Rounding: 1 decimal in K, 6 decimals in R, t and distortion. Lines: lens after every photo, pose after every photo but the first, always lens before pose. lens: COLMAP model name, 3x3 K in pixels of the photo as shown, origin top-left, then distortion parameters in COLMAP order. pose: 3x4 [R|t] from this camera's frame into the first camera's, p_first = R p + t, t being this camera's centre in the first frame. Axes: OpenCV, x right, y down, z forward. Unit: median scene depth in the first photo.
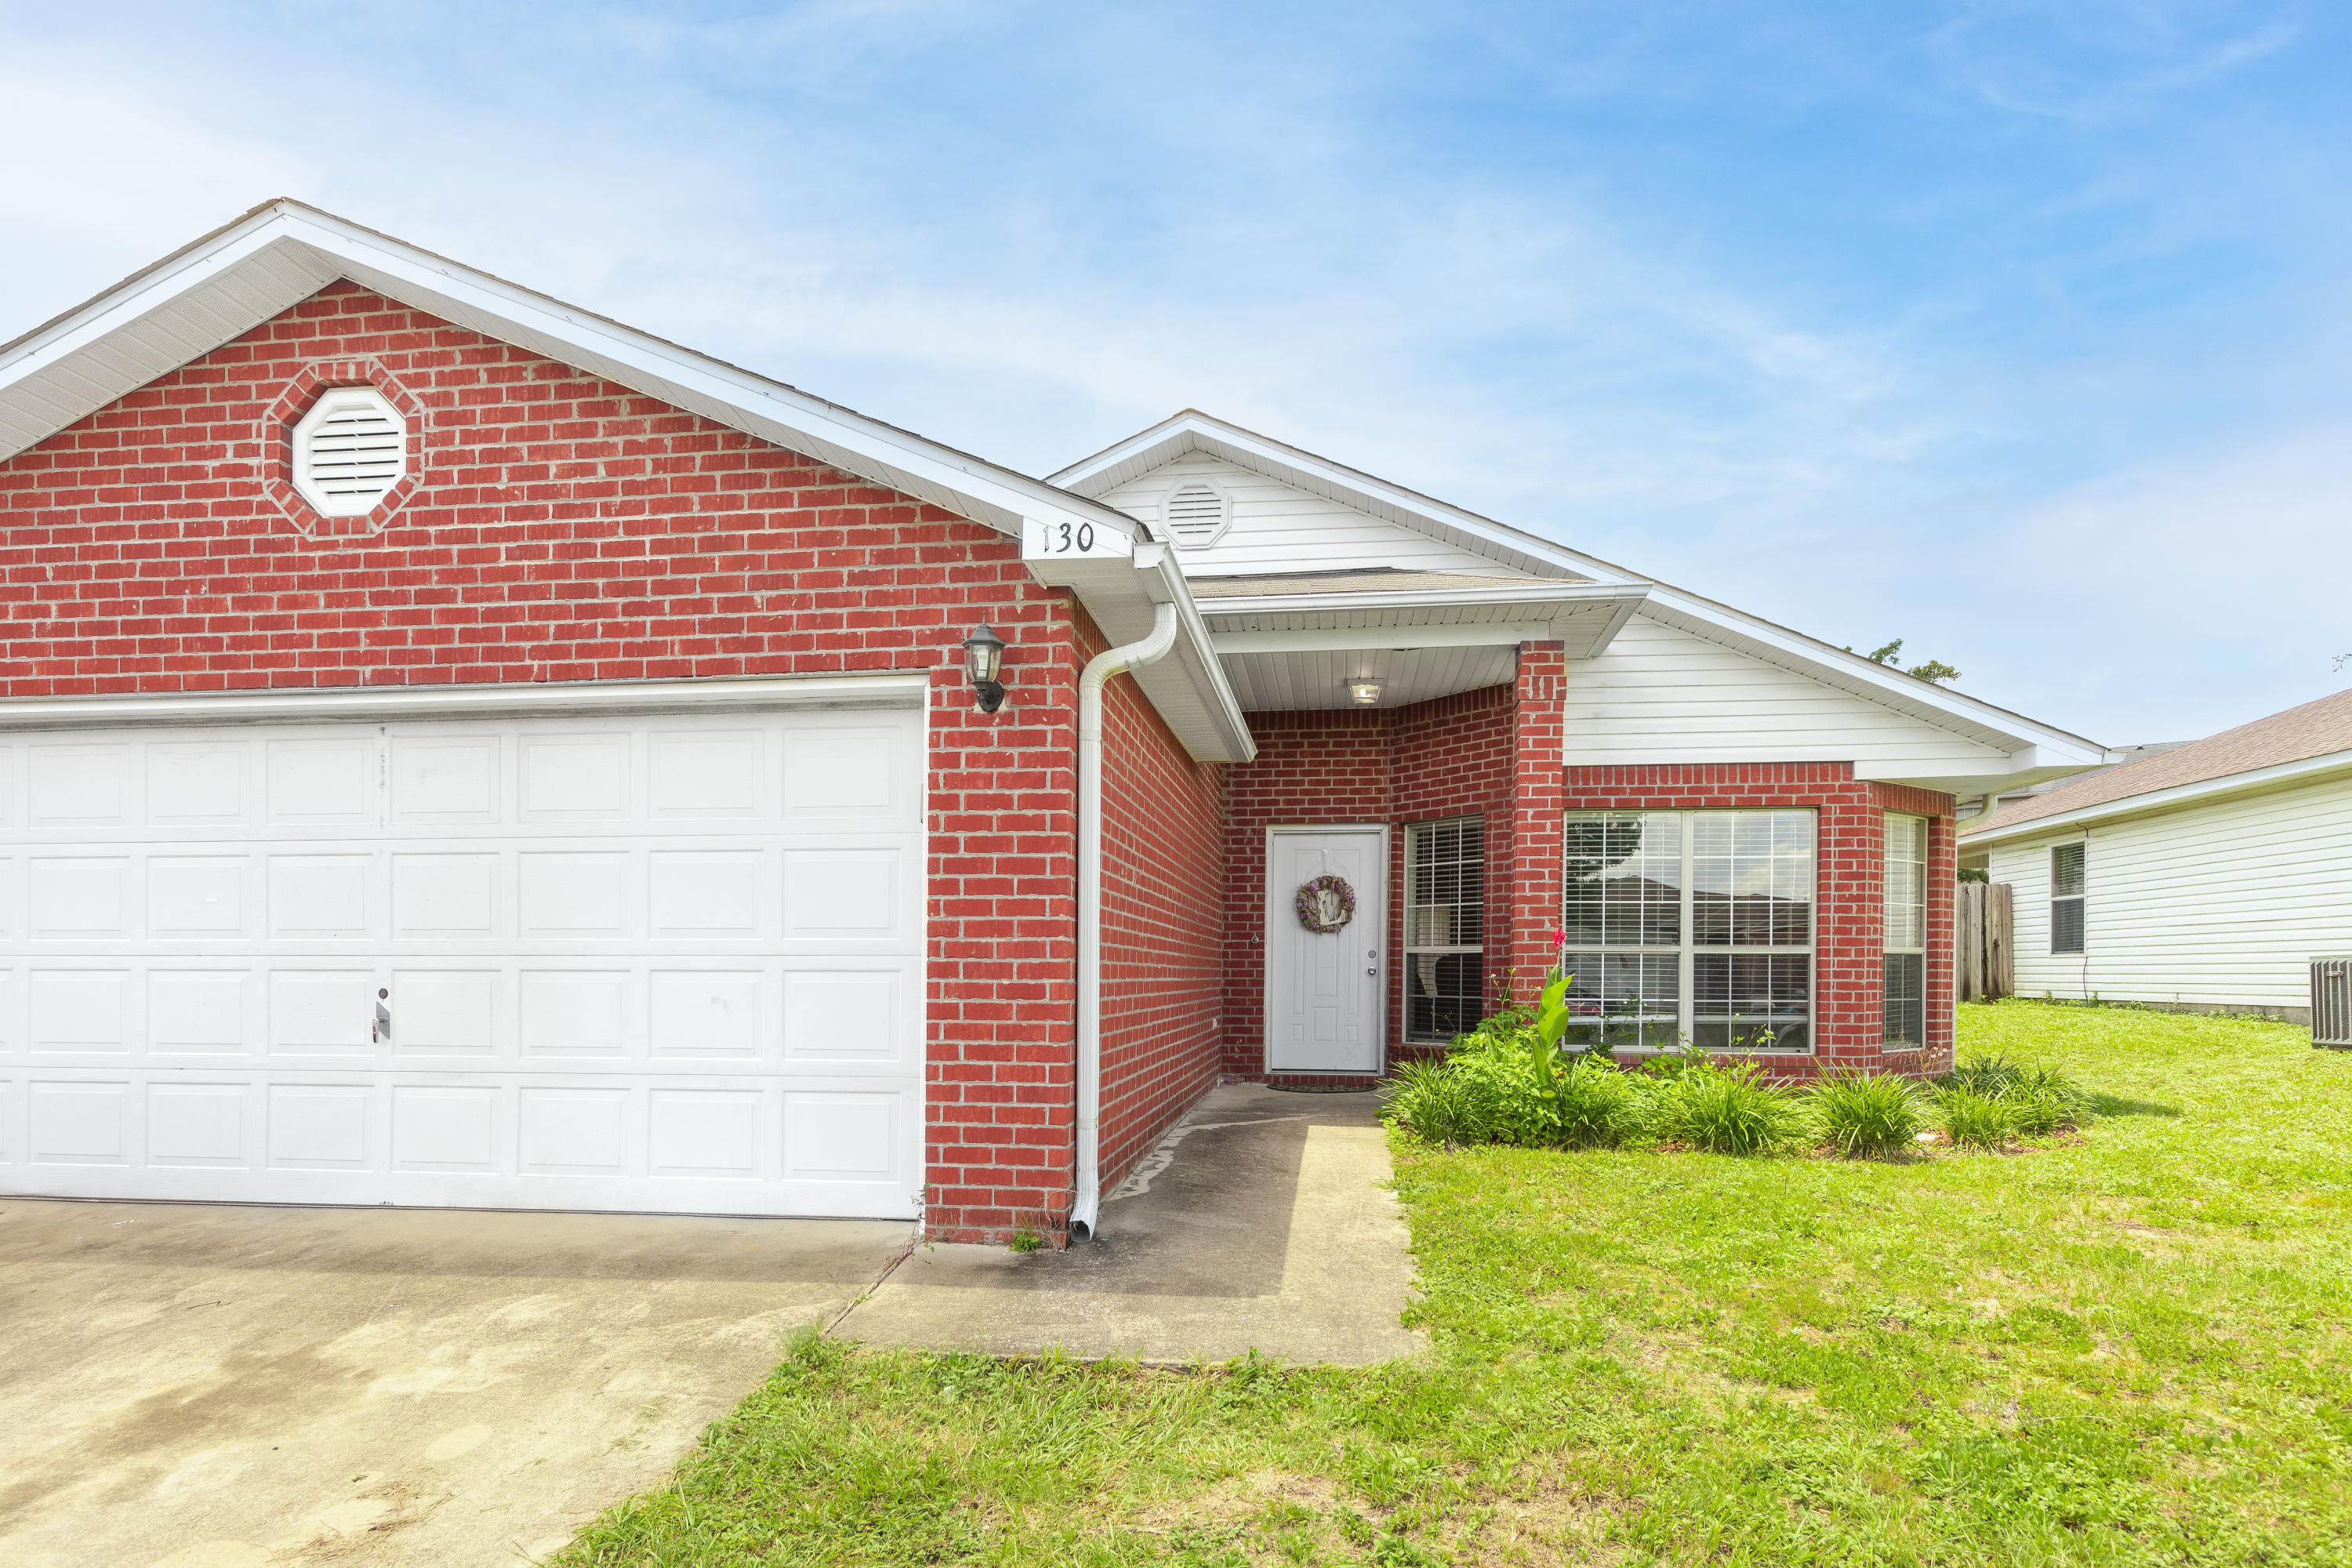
lens RADIAL K [[1300.0, 0, 1176.0], [0, 1300.0, 974.7], [0, 0, 1]] dist [-0.000300, 0.001371]
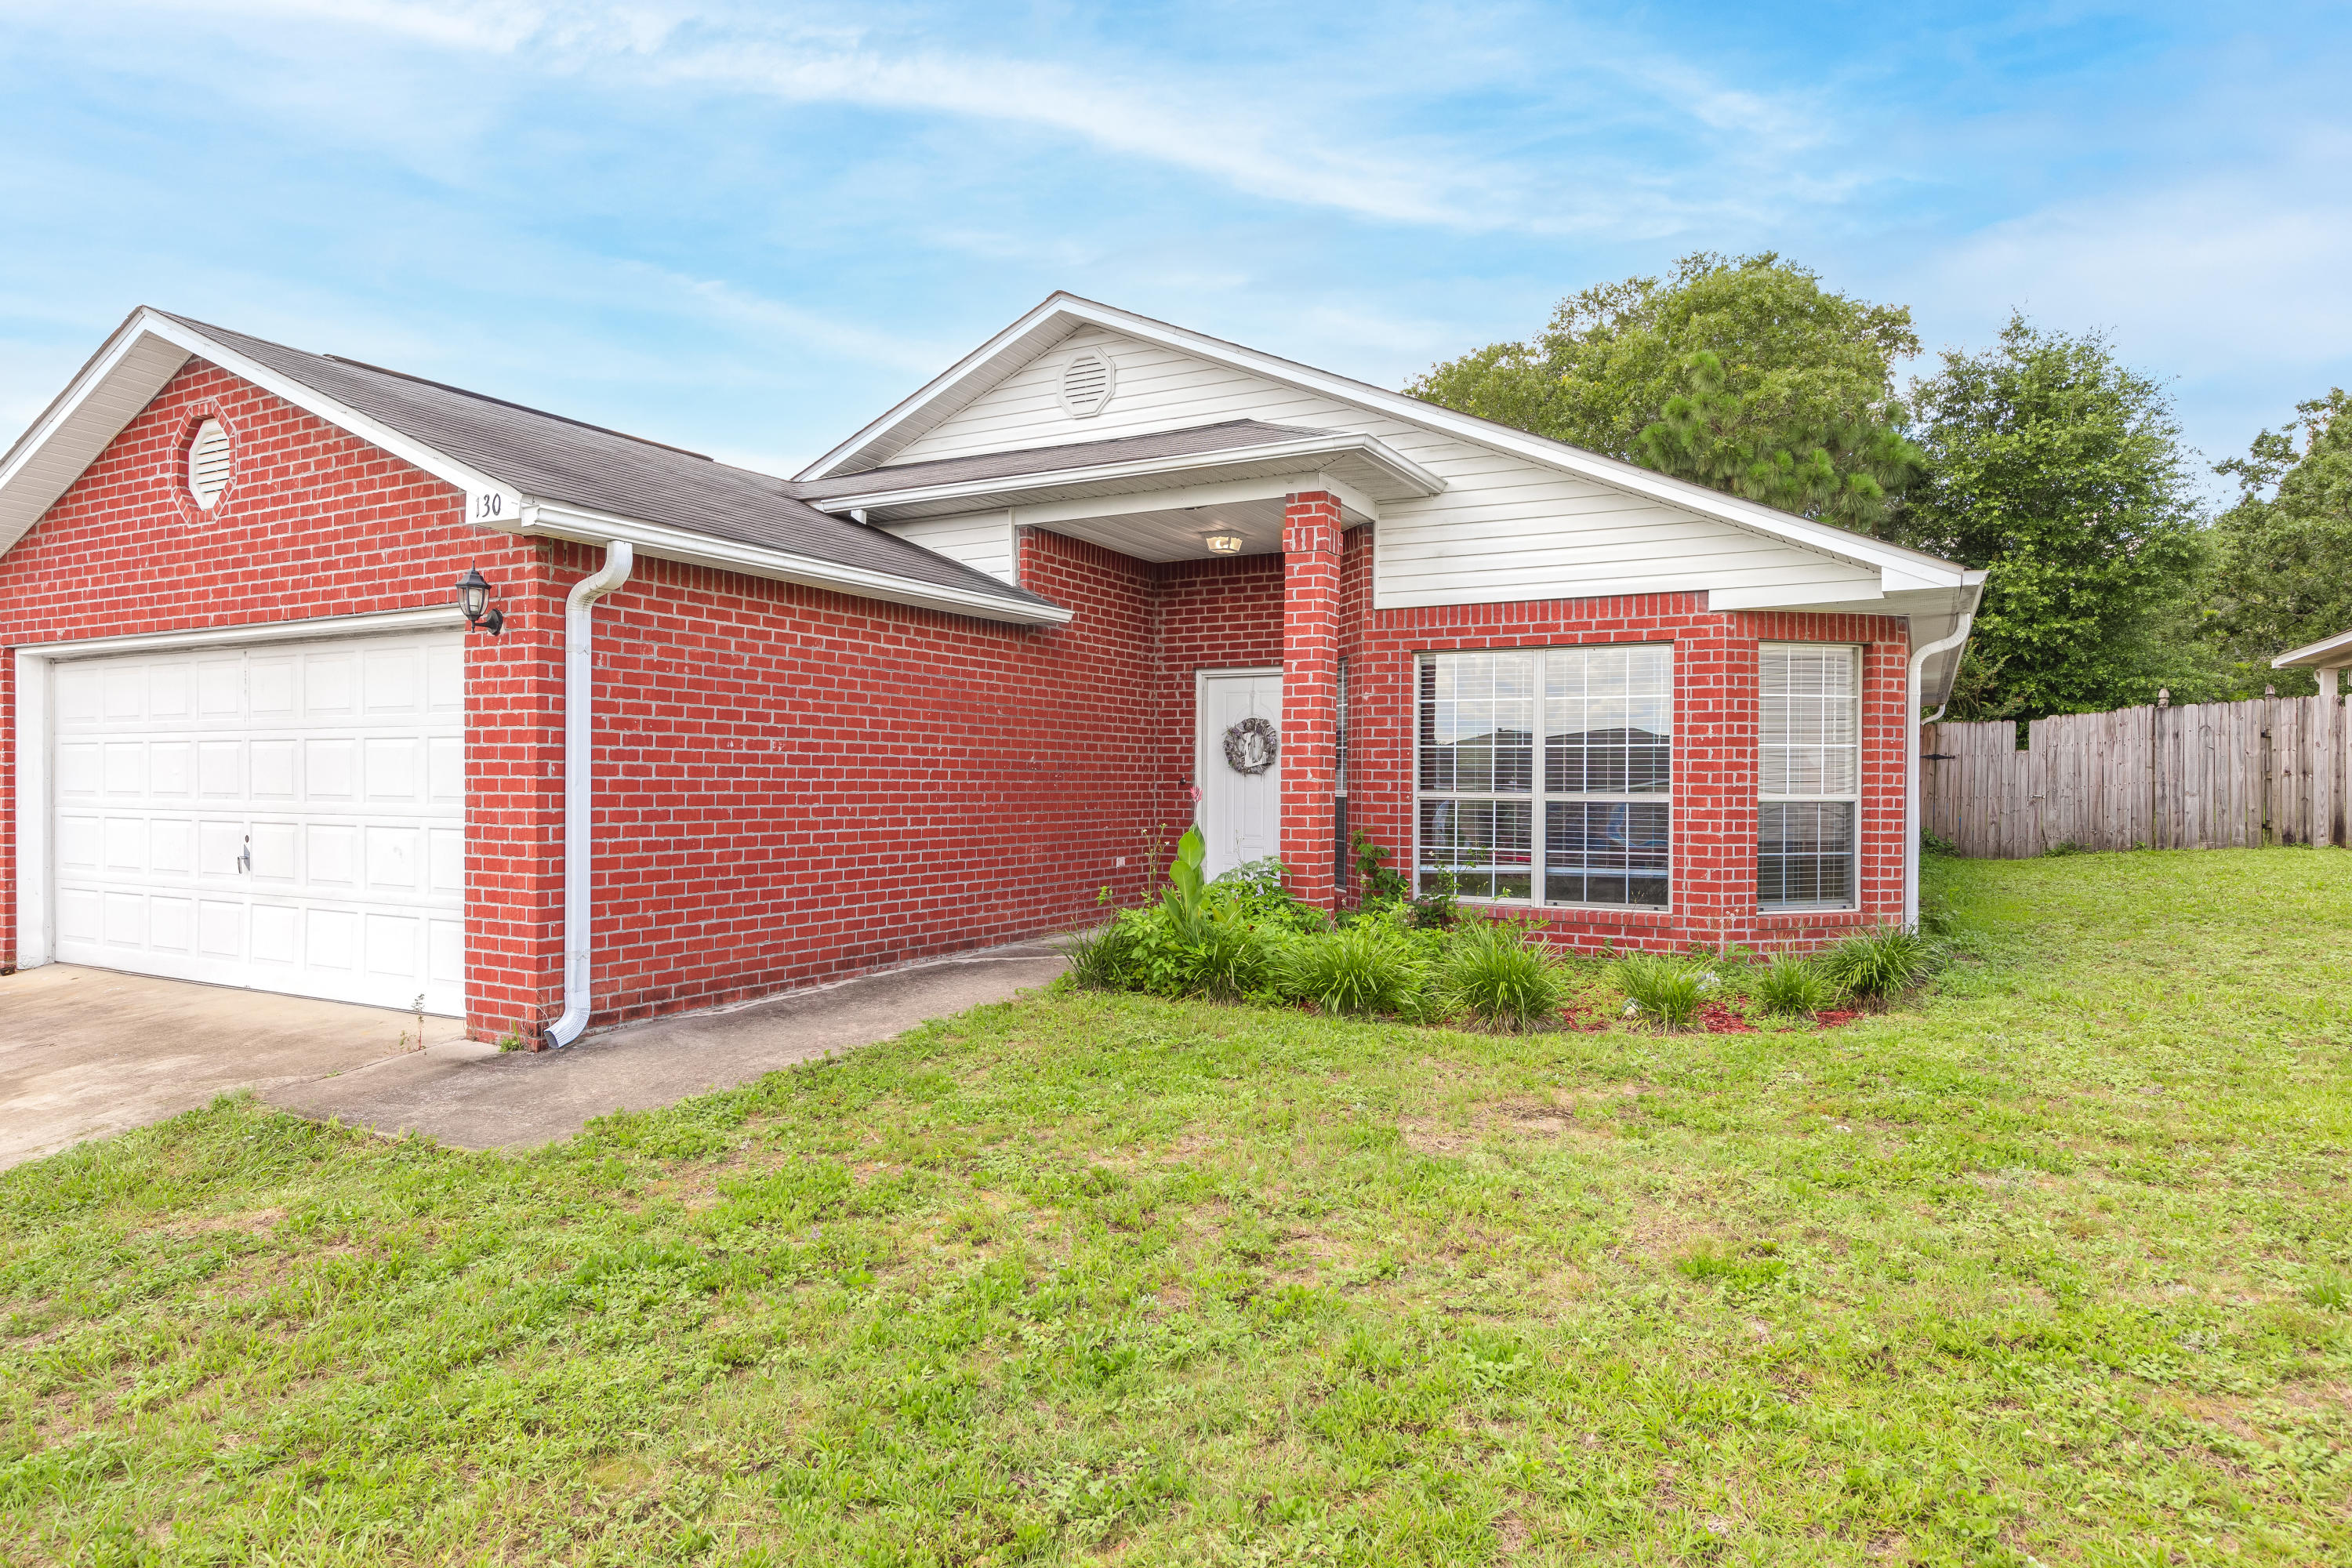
lens RADIAL K [[1355.1, 0, 1176.0], [0, 1355.1, 784.0], [0, 0, 1]] dist [0.001077, -0.000819]
pose [[0.933930, 0.002777, -0.357445, 0.508118], [-0.002814, 0.999996, 0.000416, -0.028716], [0.357445, 0.000617, 0.933934, -0.011380]]
